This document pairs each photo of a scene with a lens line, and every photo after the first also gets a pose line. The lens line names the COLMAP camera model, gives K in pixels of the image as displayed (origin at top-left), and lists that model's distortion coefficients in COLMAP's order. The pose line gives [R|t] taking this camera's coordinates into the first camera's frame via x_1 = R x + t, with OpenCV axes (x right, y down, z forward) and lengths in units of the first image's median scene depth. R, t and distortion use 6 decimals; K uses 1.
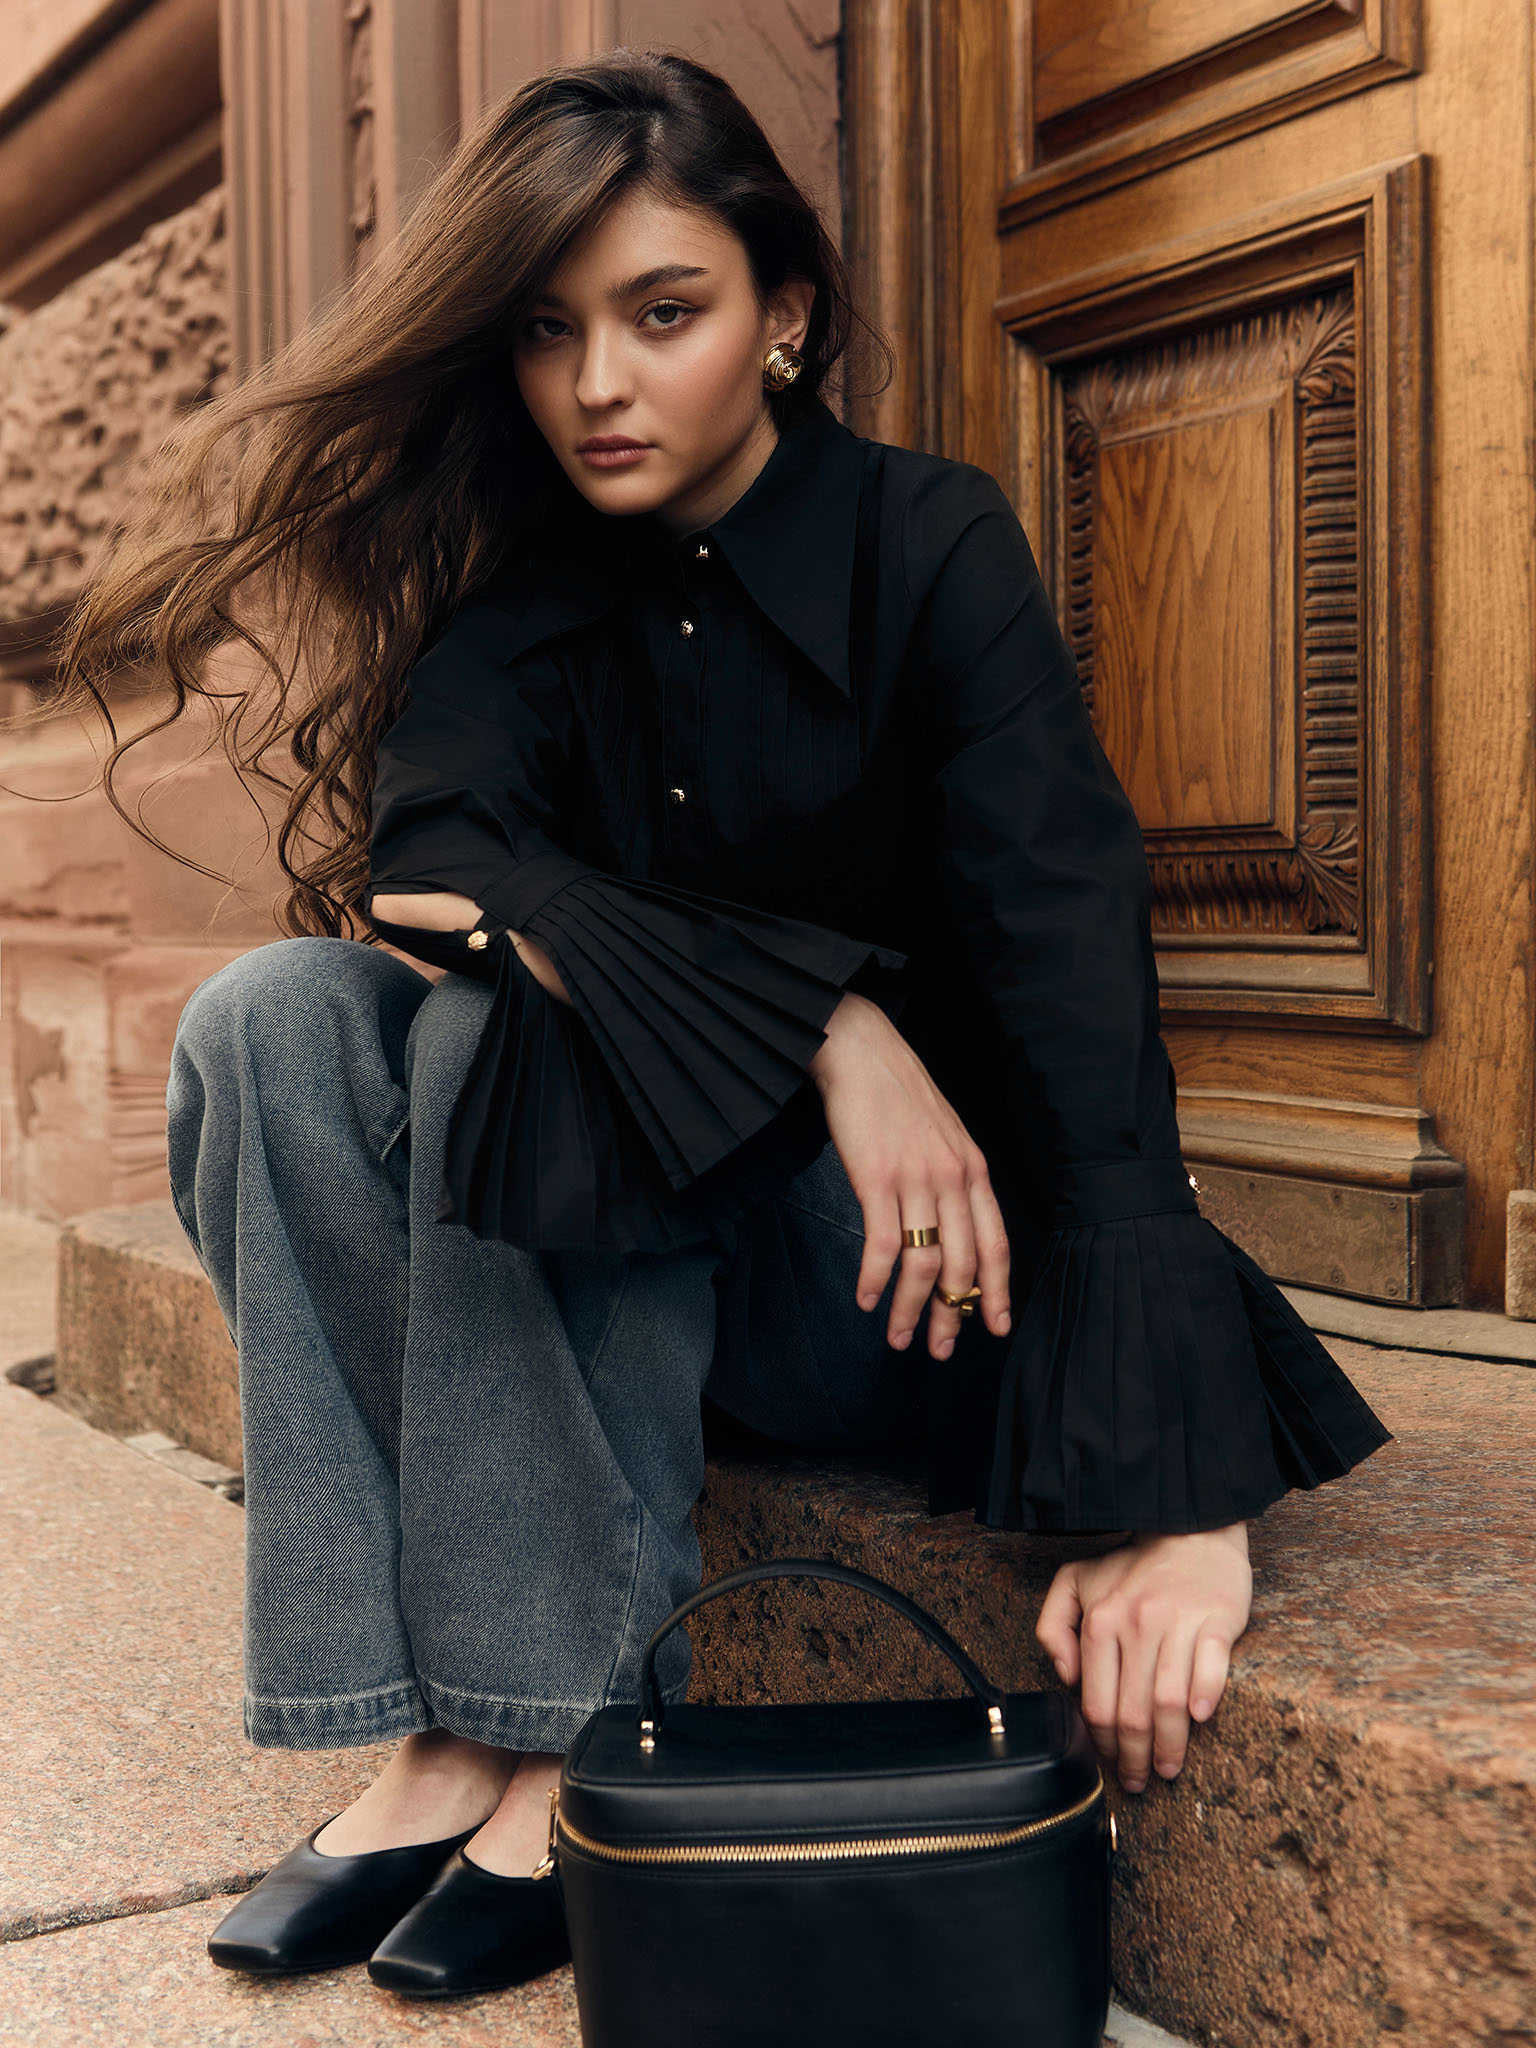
lens RADIAL K [[2507.7, 0, 767.2], [0, 2507.7, 1020.6], [0, 0, 1]] dist [-0.127565, 0.000000]
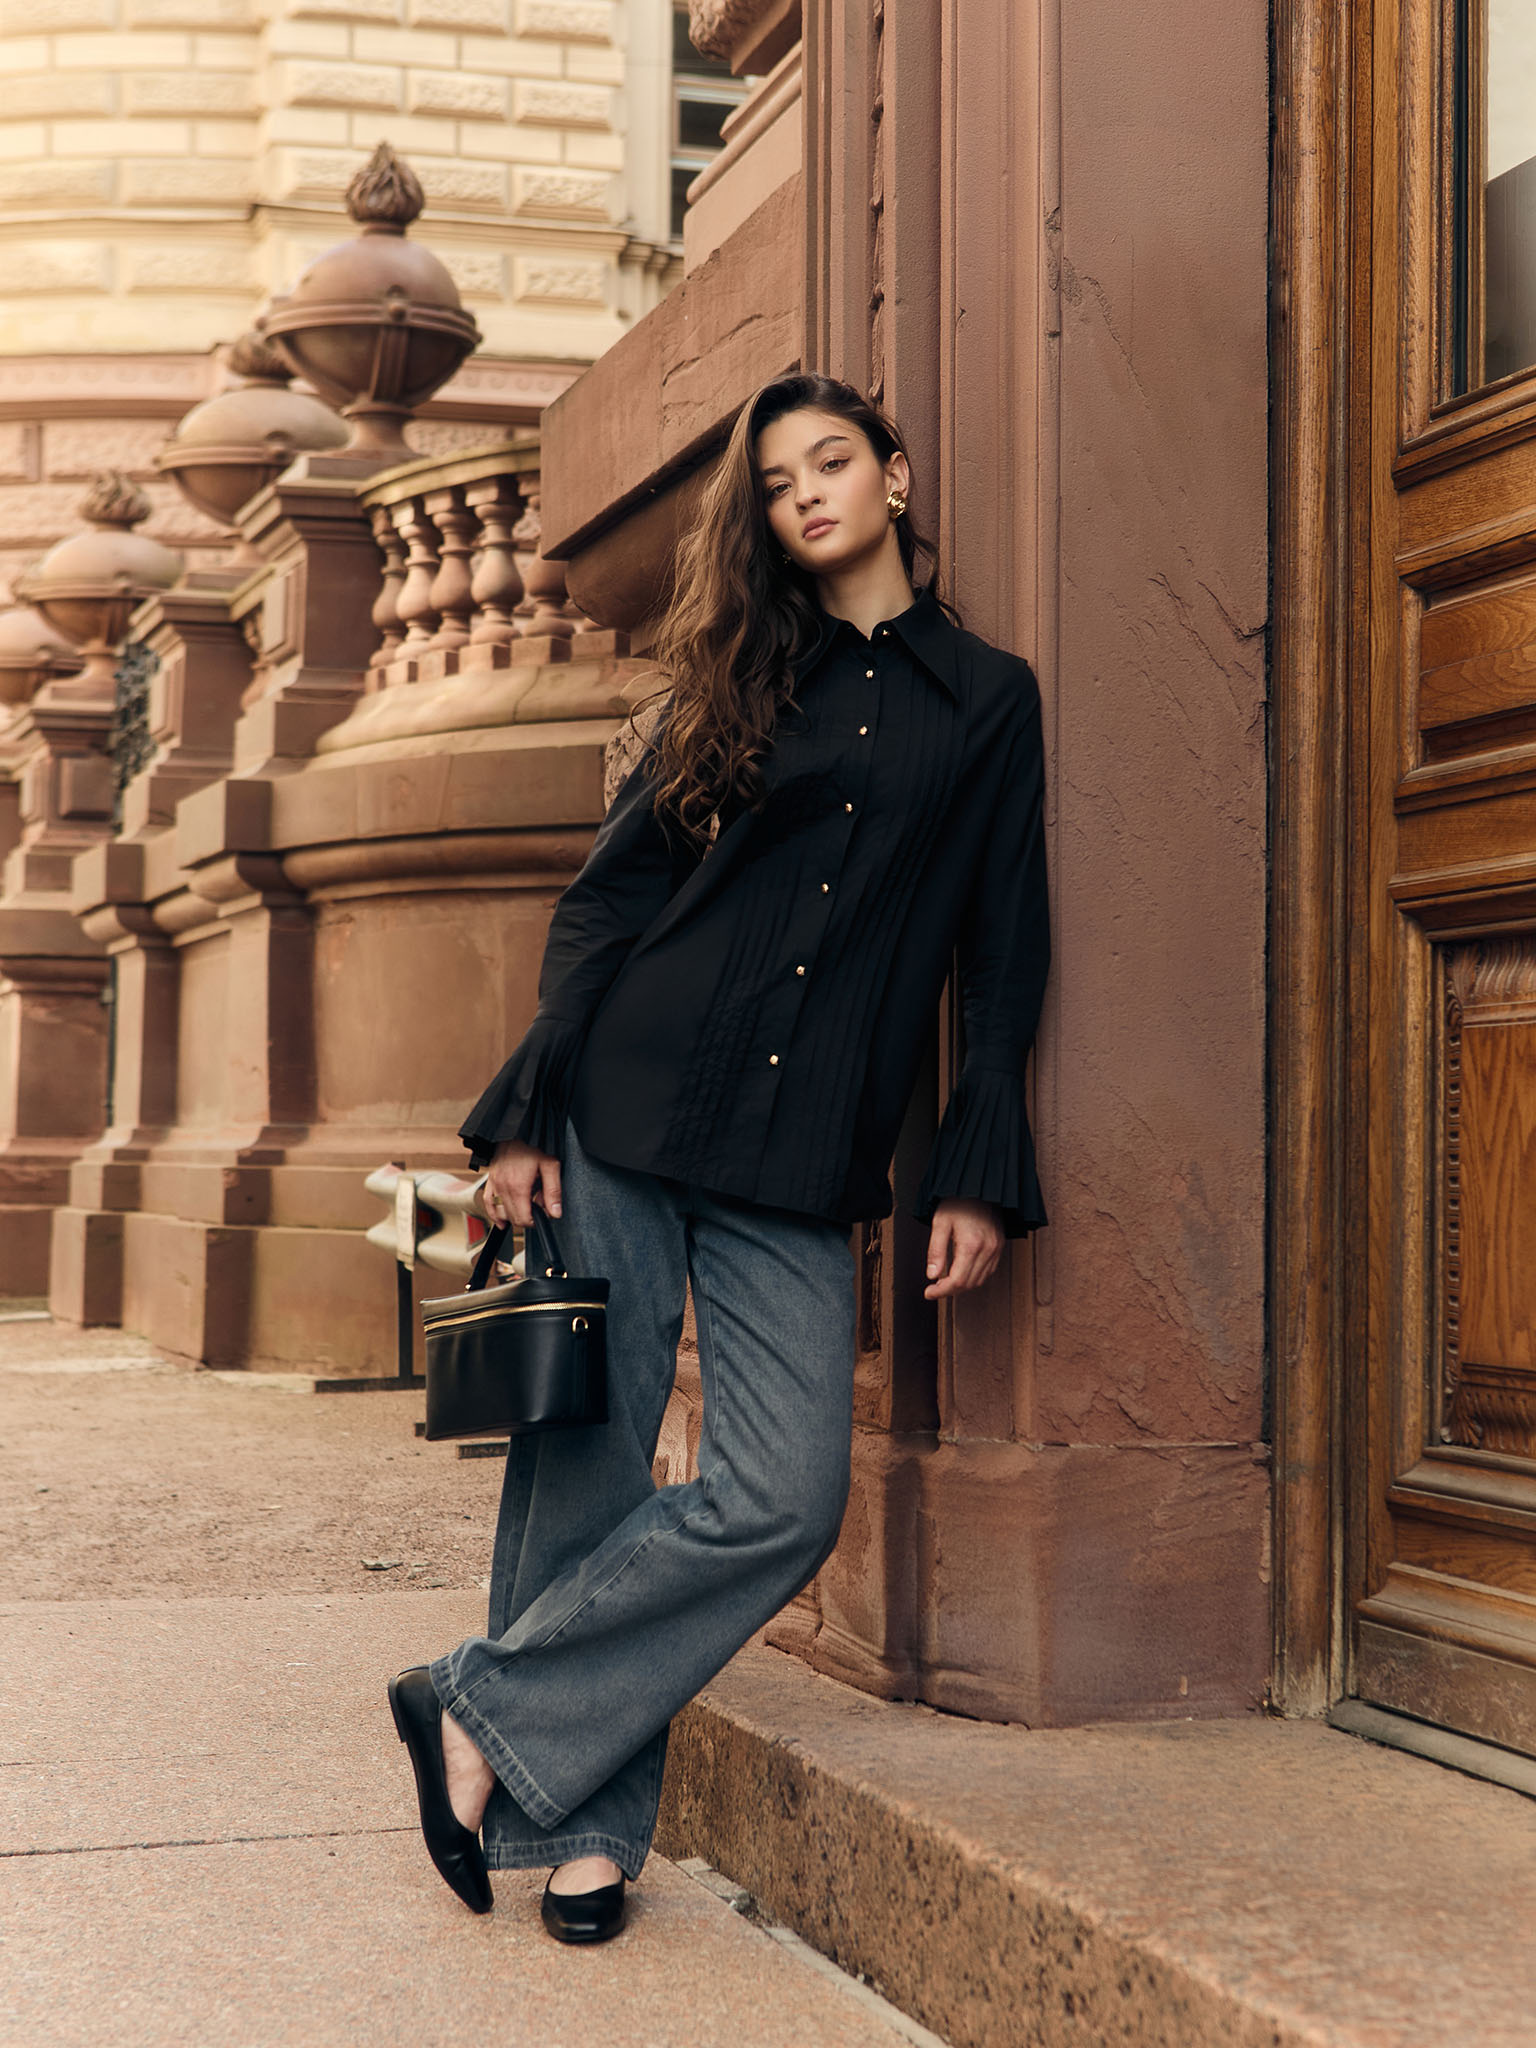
lens RADIAL K [[3346.1, 0, 777.0], [0, 3346.1, 1029.5], [0, 0, 1]] dist [-0.104578, 0.000000]
pose [[0.975775, 0.008699, -0.218605, 0.154148], [-0.032072, 0.994102, -0.103599, -0.056771], [0.216414, 0.108101, 0.970298, -0.532336]]
